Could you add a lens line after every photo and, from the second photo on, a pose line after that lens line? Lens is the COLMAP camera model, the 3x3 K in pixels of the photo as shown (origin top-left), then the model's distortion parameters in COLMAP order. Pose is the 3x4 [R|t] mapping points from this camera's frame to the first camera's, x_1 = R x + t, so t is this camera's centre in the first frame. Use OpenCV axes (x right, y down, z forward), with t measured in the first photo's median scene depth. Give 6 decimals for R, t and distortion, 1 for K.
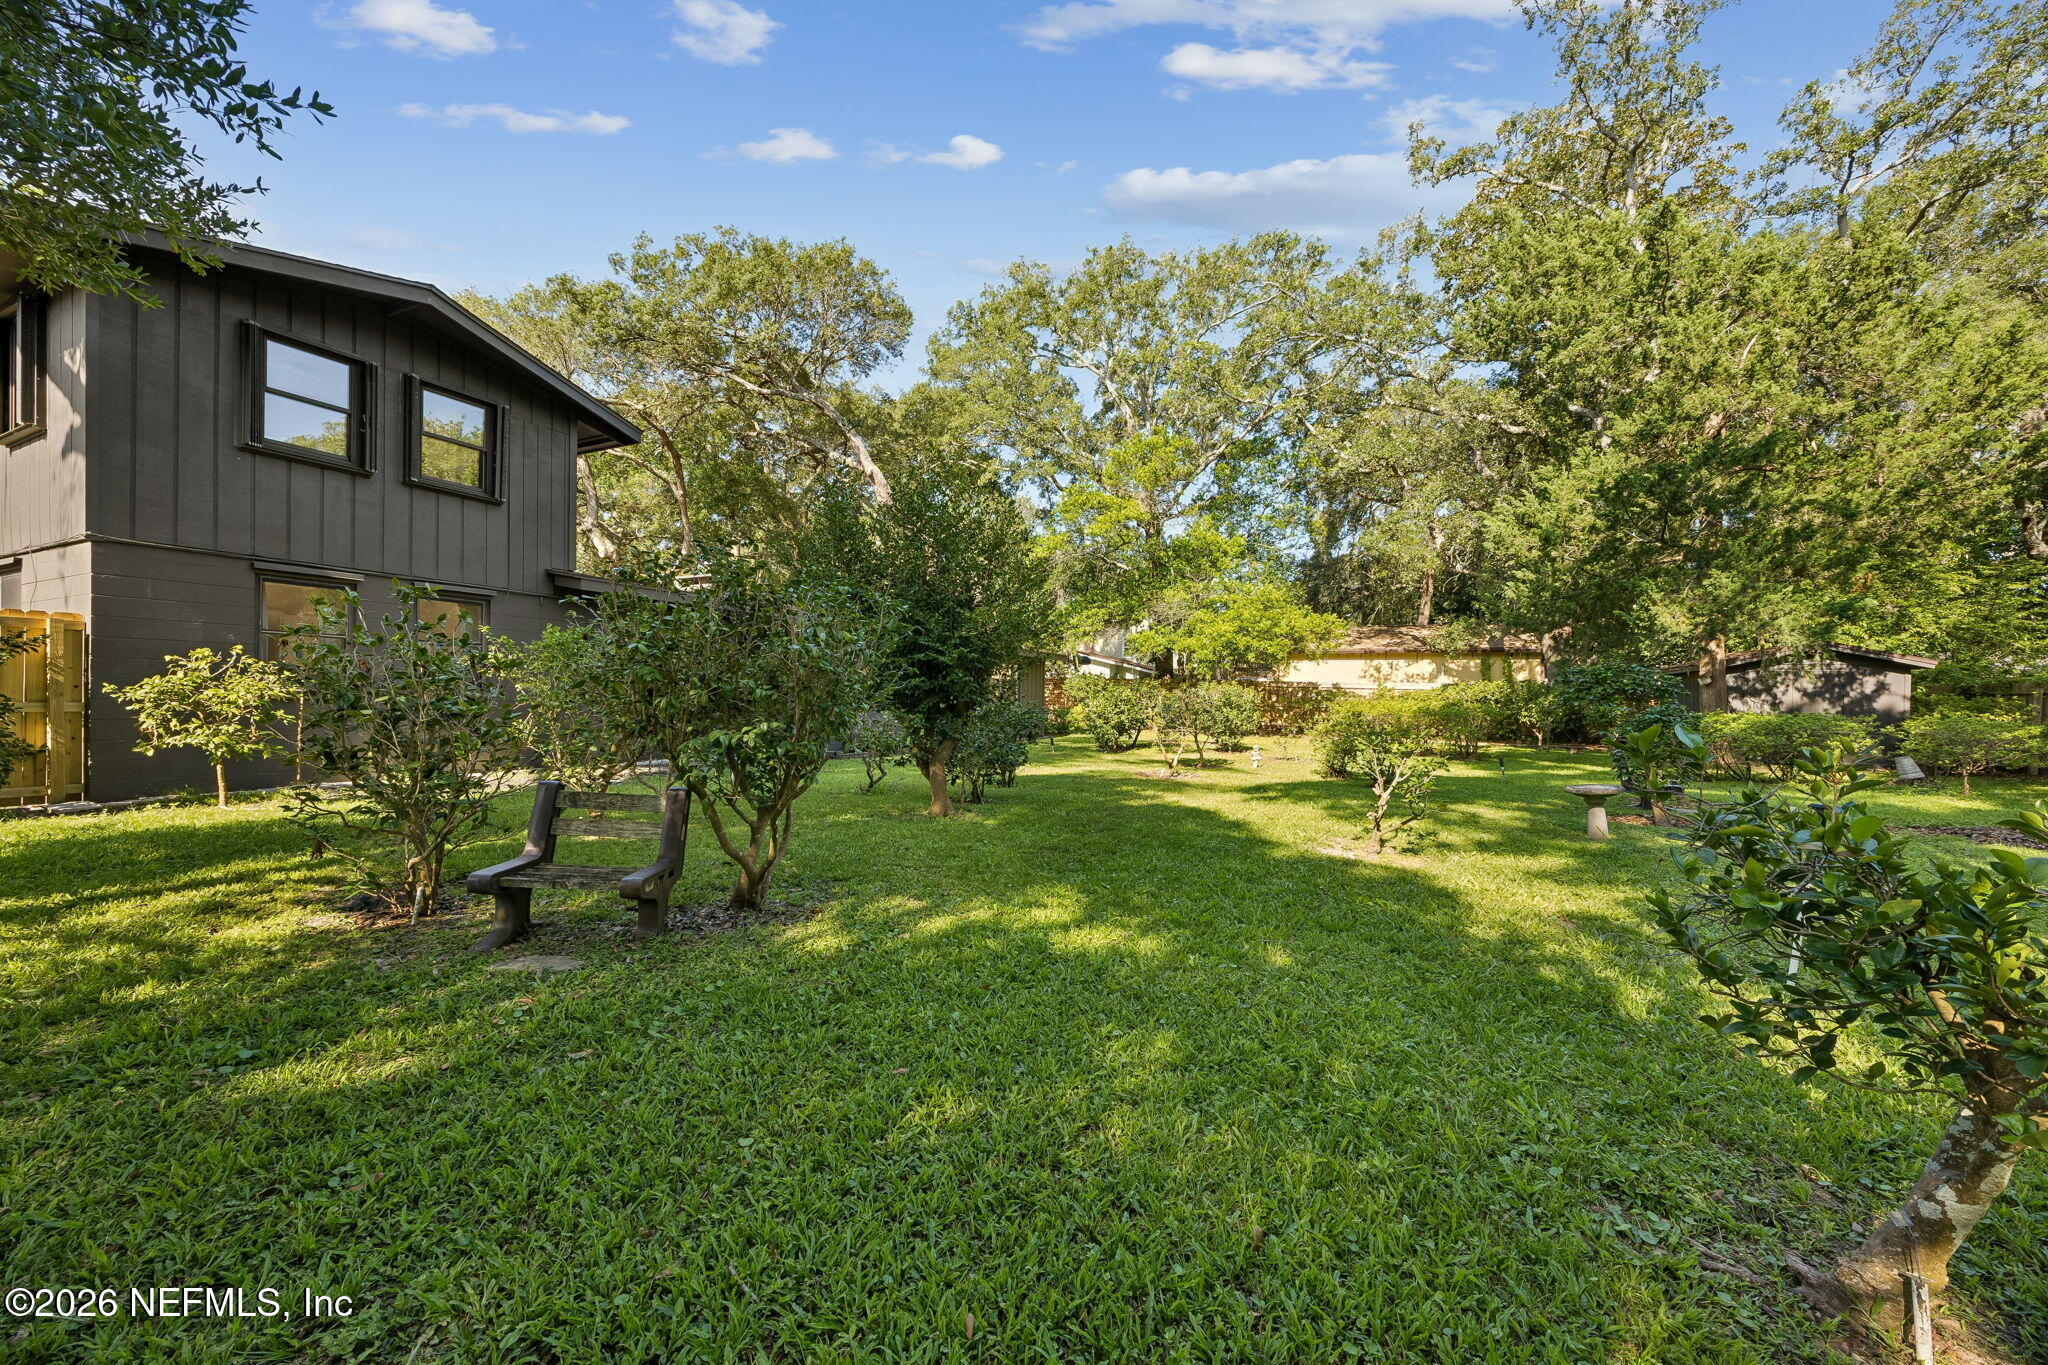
lens RADIAL K [[884.8, 0, 1050.7], [0, 884.8, 689.5], [0, 0, 1]] dist [-0.000259, -0.000085]
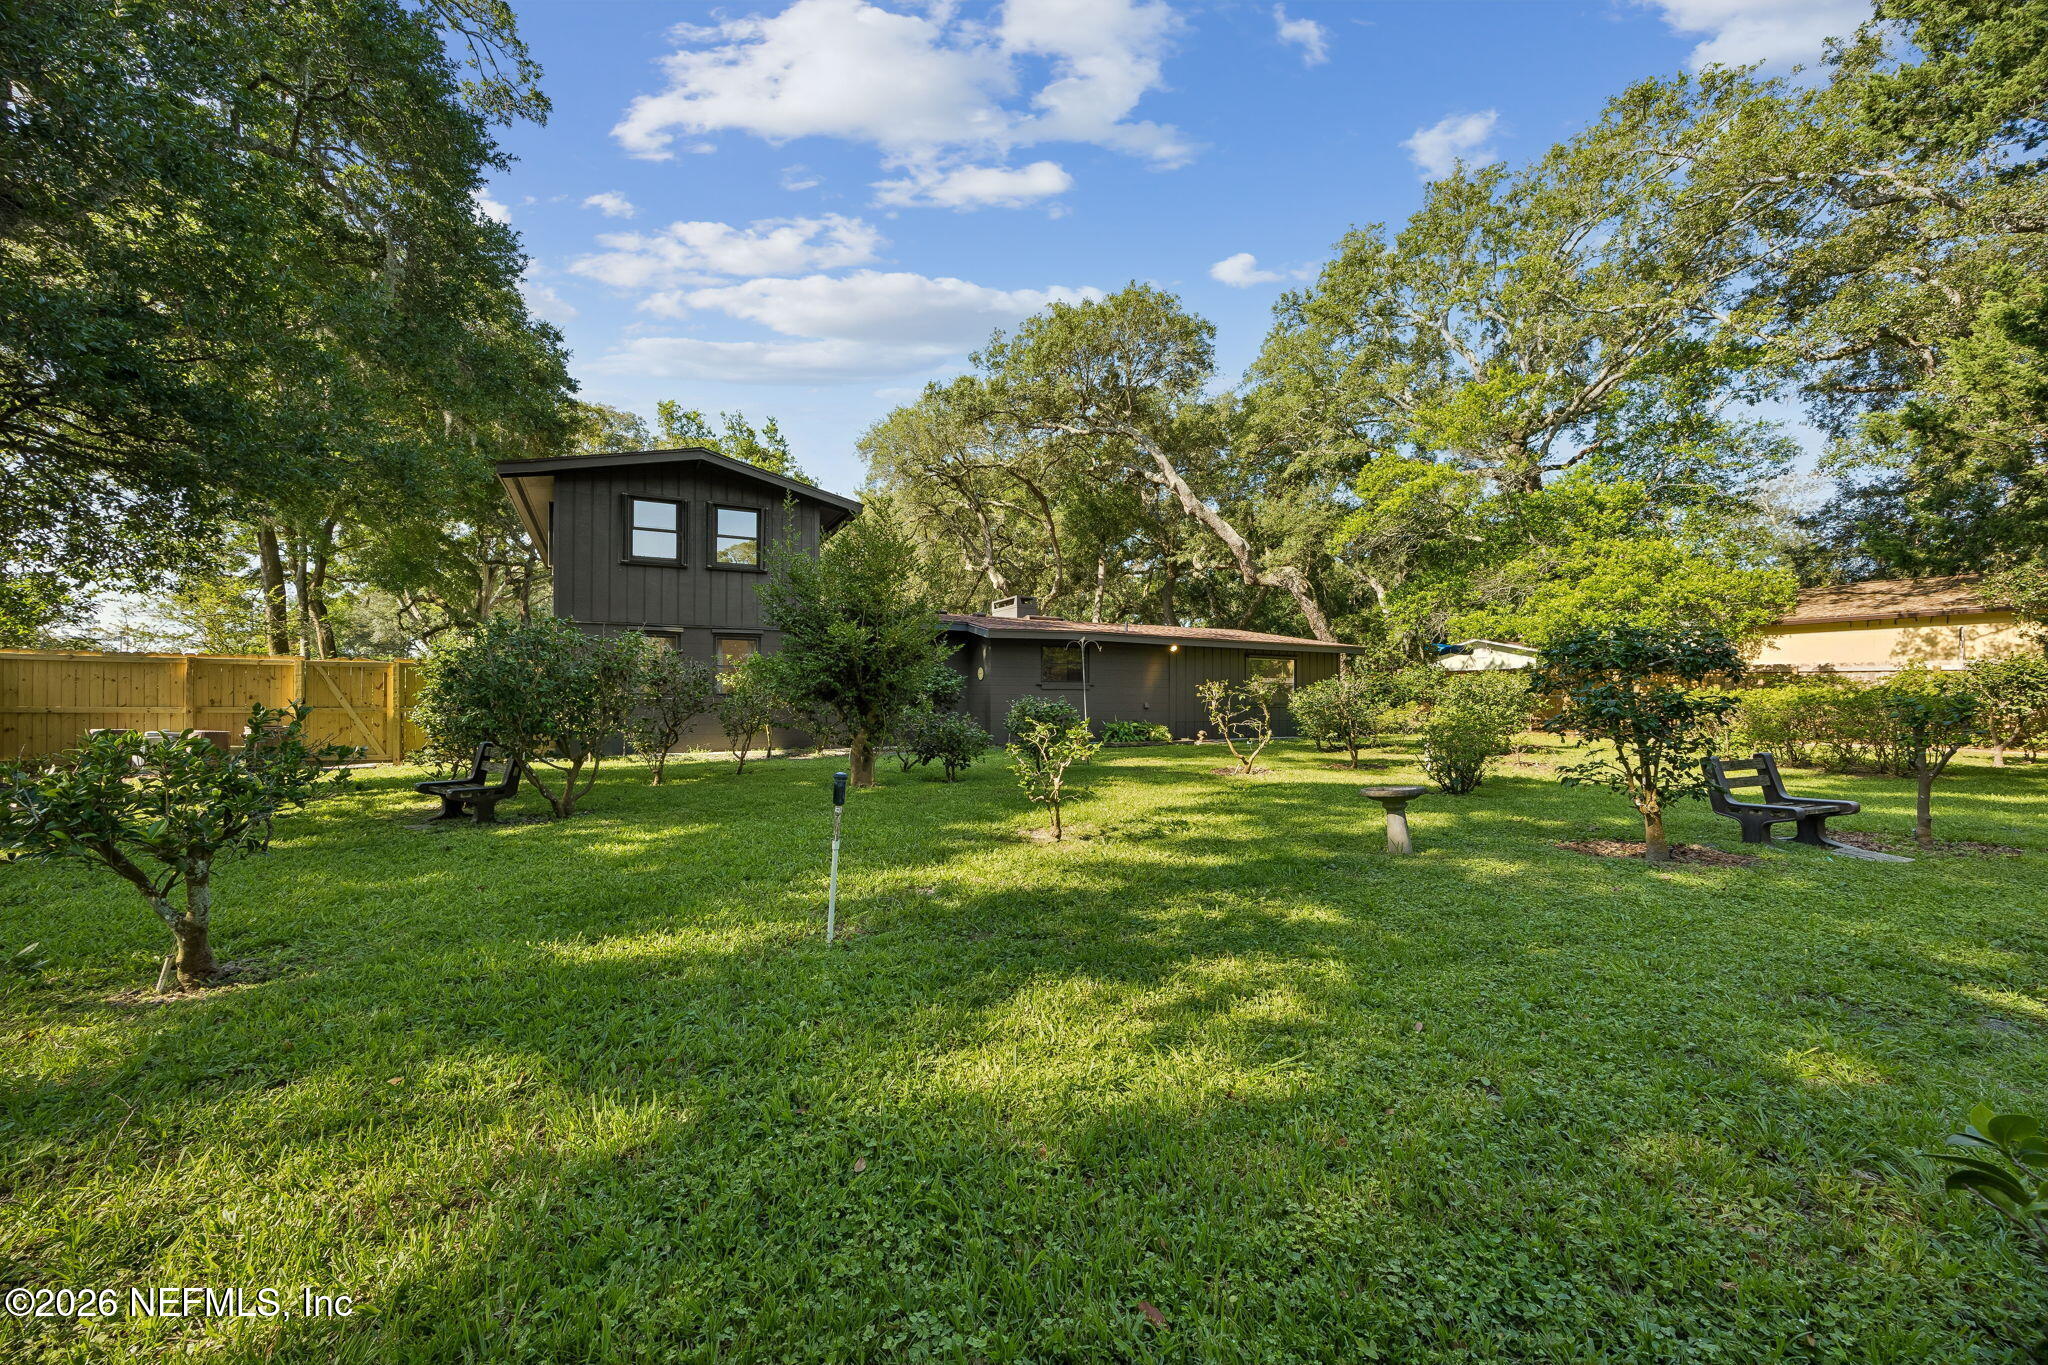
lens RADIAL K [[884.8, 0, 1050.7], [0, 884.8, 689.5], [0, 0, 1]] dist [-0.000259, -0.000085]
pose [[0.758131, -0.018804, -0.651832, 0.418634], [0.021407, 0.999763, -0.003944, 0.003290], [0.651751, -0.010963, 0.758353, 0.093893]]
